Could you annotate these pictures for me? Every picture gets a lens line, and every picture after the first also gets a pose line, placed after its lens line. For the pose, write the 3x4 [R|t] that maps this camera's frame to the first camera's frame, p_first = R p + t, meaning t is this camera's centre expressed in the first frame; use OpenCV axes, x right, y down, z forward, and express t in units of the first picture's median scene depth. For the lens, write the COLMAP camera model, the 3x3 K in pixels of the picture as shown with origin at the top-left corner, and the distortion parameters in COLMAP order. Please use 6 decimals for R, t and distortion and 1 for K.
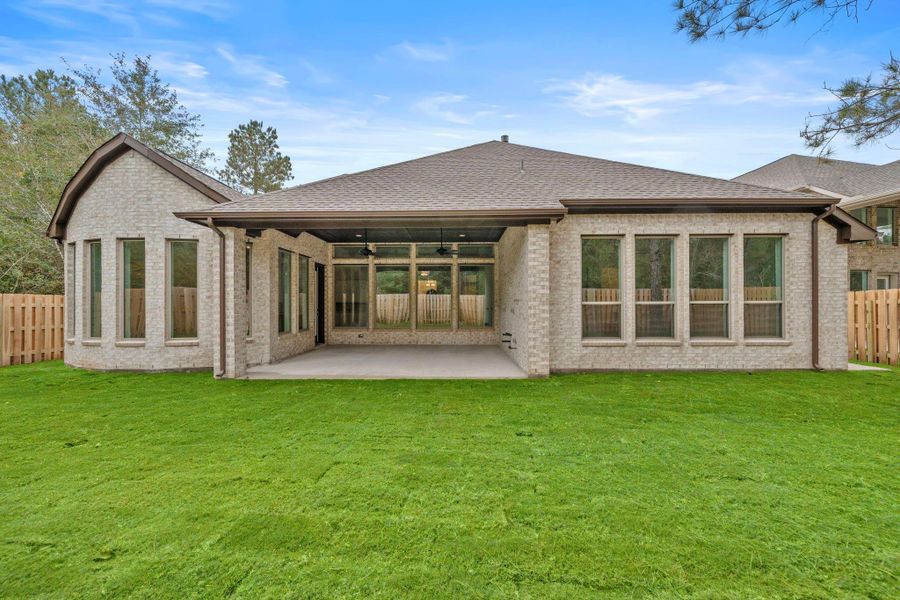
lens RADIAL K [[350.0, 0, 450.4], [0, 350.0, 302.7], [0, 0, 1]] dist [-0.002123, -0.000171]
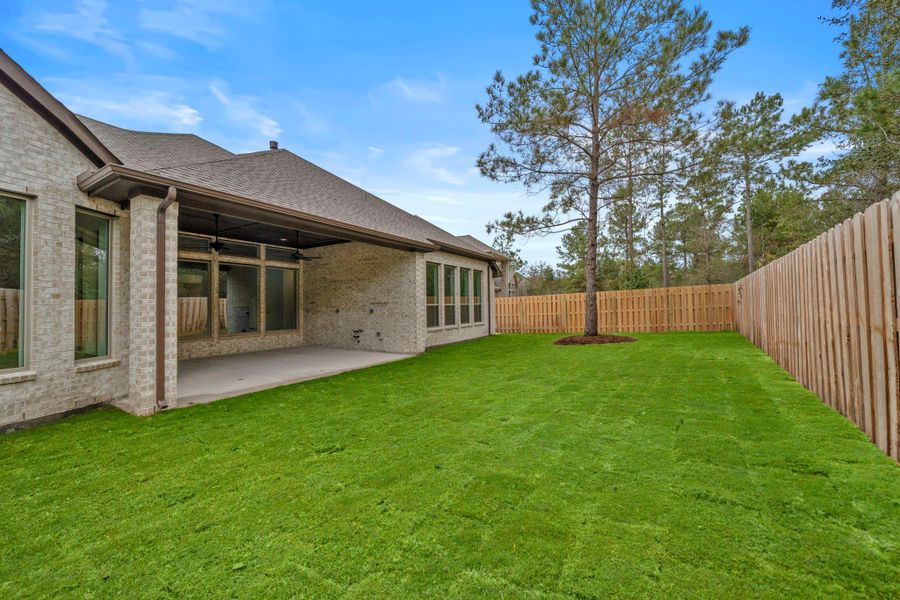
lens RADIAL K [[351.8, 0, 451.9], [0, 351.8, 297.5], [0, 0, 1]] dist [-0.000993, 0.000105]
pose [[0.496235, 0.015650, 0.868047, -0.926084], [0.012369, 0.999609, -0.025093, 0.010622], [-0.868100, 0.023189, 0.495847, 0.122486]]
